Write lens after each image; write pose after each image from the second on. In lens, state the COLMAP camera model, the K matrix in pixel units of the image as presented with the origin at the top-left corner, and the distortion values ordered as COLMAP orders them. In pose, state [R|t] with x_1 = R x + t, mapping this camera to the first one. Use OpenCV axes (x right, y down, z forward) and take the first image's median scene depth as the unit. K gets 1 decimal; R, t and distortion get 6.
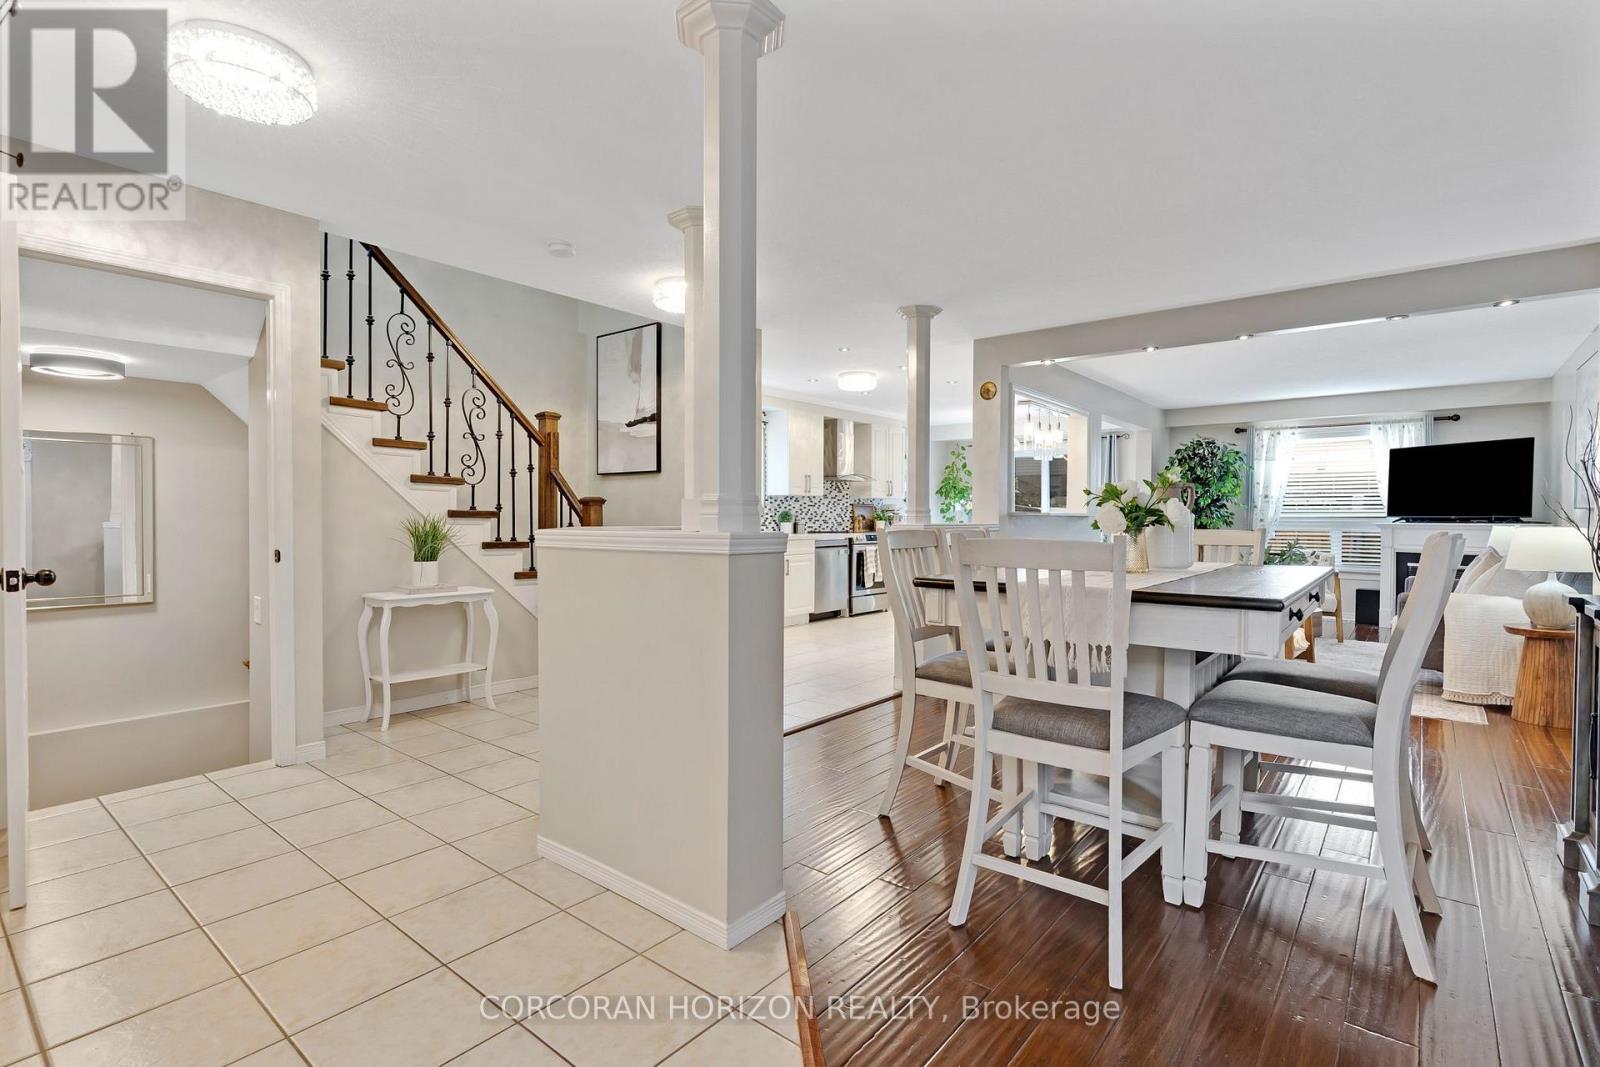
lens RADIAL K [[764.4, 0, 796.7], [0, 764.4, 528.7], [0, 0, 1]] dist [0.015638, 0.000560]
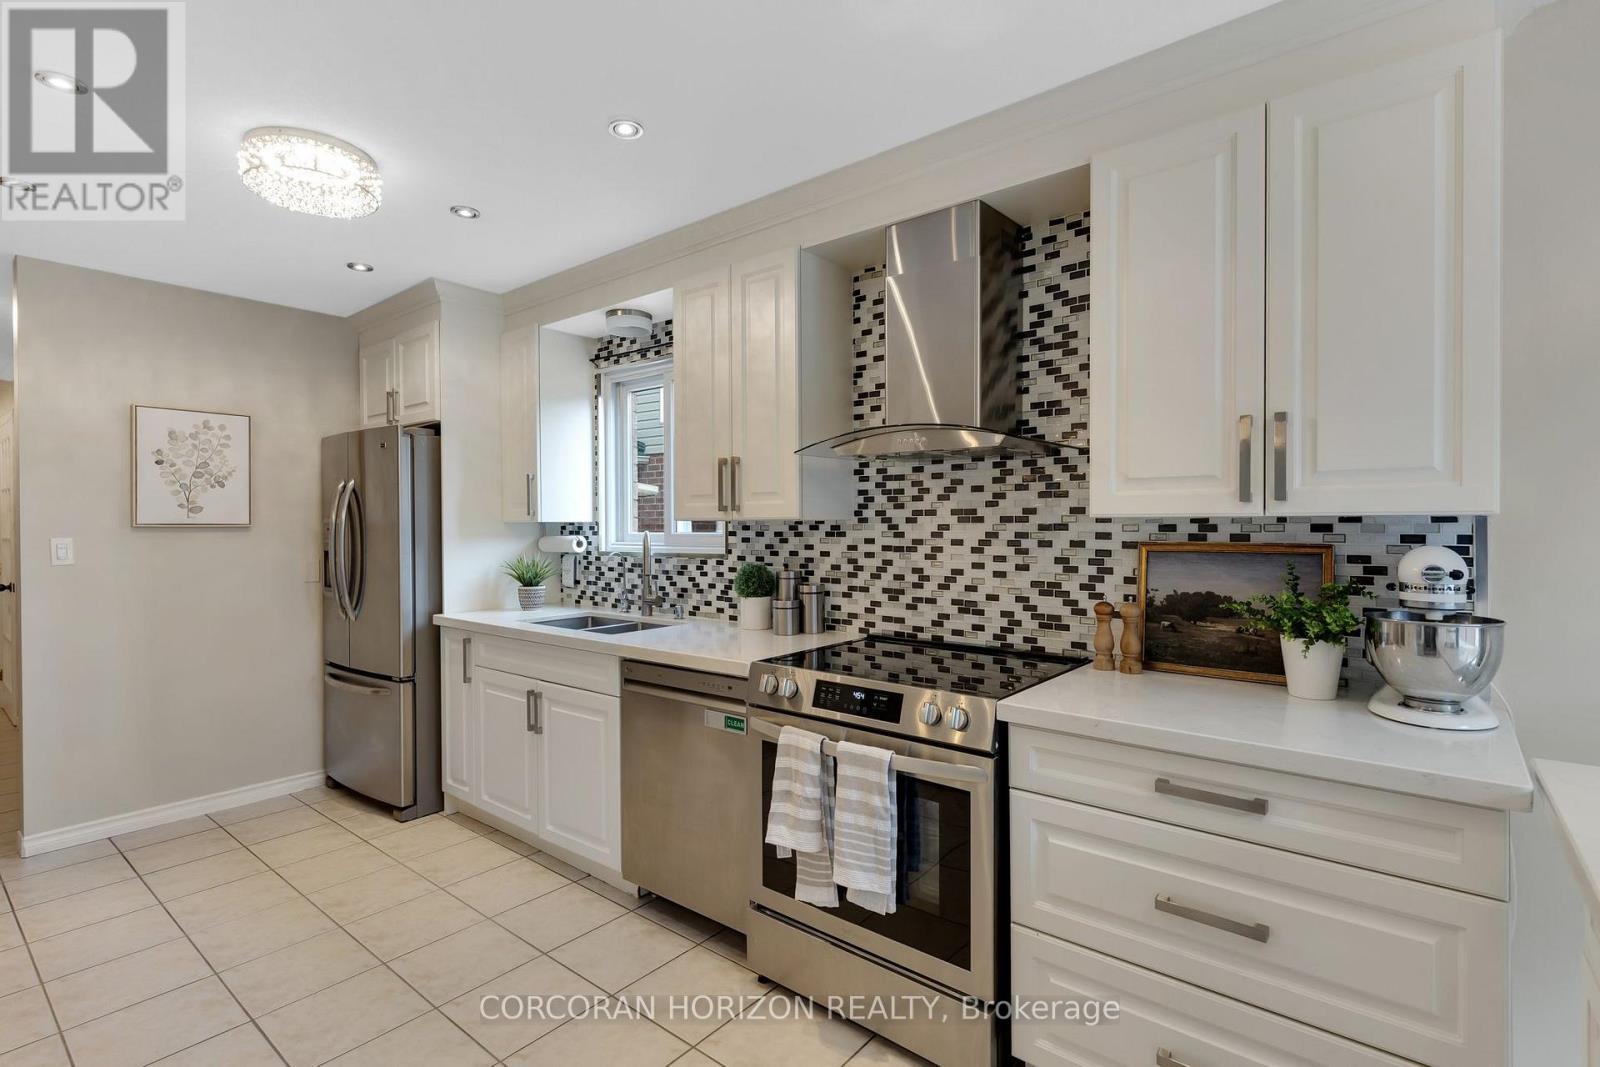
lens RADIAL K [[764.4, 0, 804.7], [0, 764.4, 530.3], [0, 0, 1]] dist [0.015638, 0.000560]
pose [[0.003764, 0.005091, -0.999980, 0.329555], [-0.010179, 0.999935, 0.005052, -0.039777], [0.999941, 0.010159, 0.003816, 0.993746]]
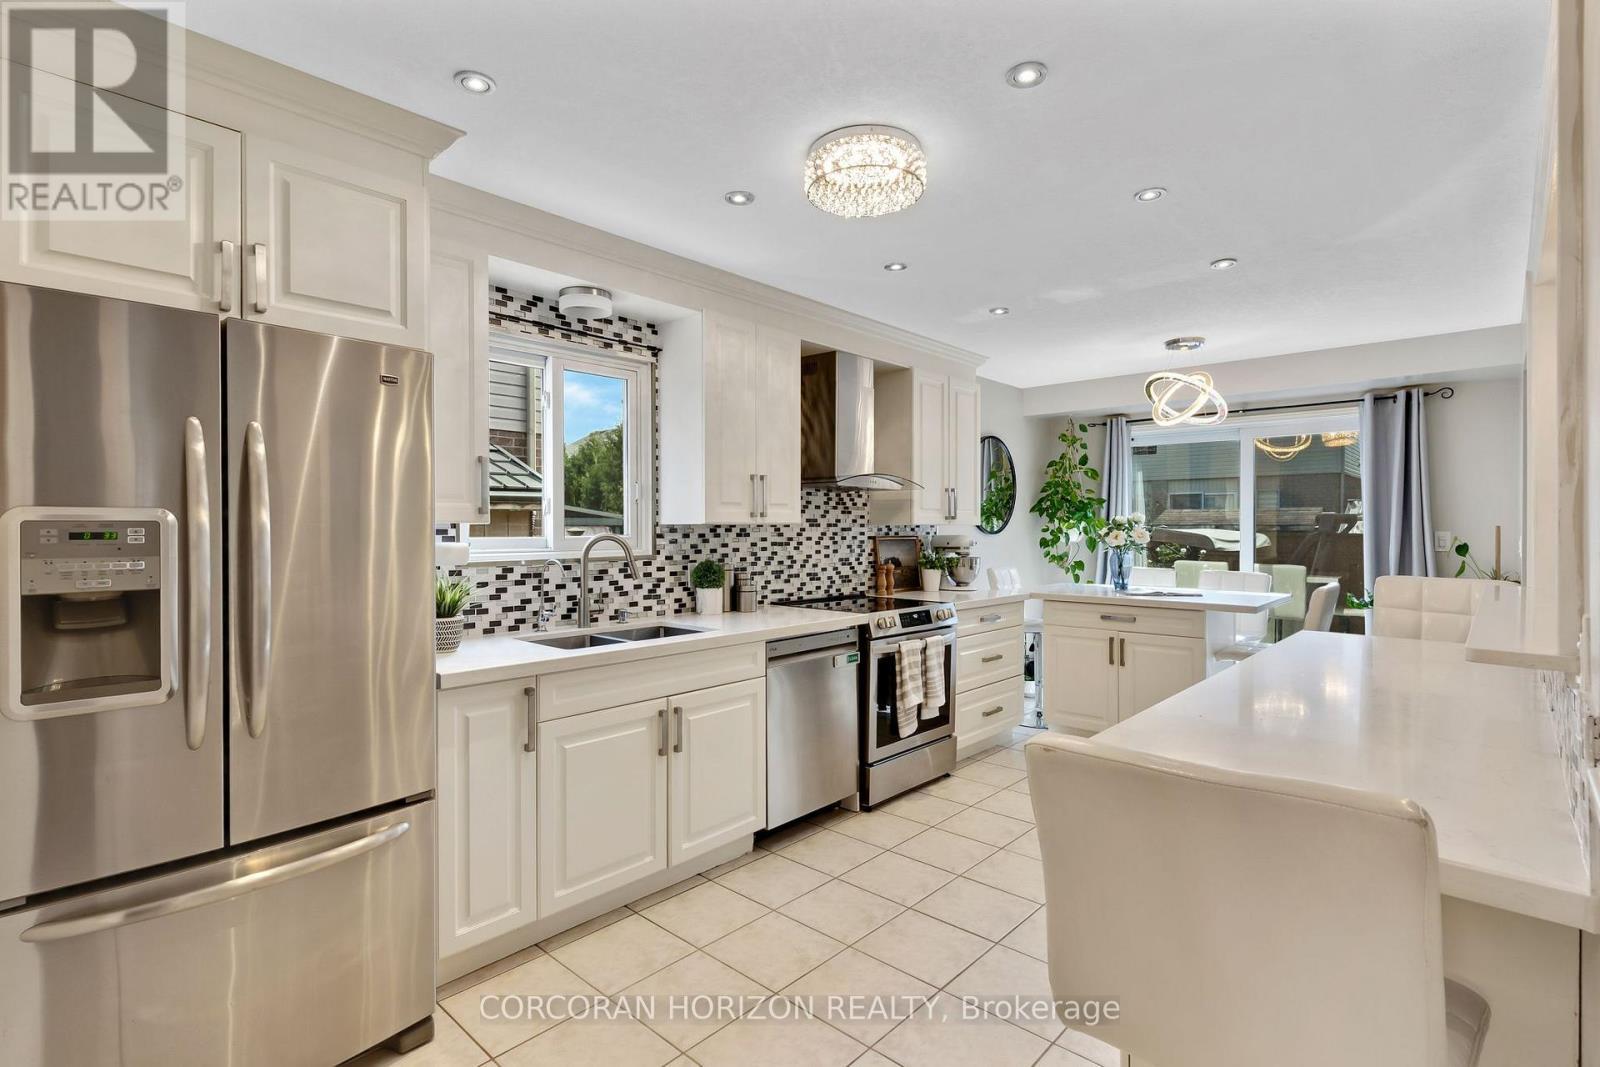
lens RADIAL K [[764.4, 0, 799.1], [0, 764.4, 528.2], [0, 0, 1]] dist [0.015638, 0.000560]
pose [[0.998605, -0.005818, -0.052472, 0.056327], [0.005020, 0.999870, -0.015330, -0.033476], [0.052554, 0.015045, 0.998505, 0.564590]]
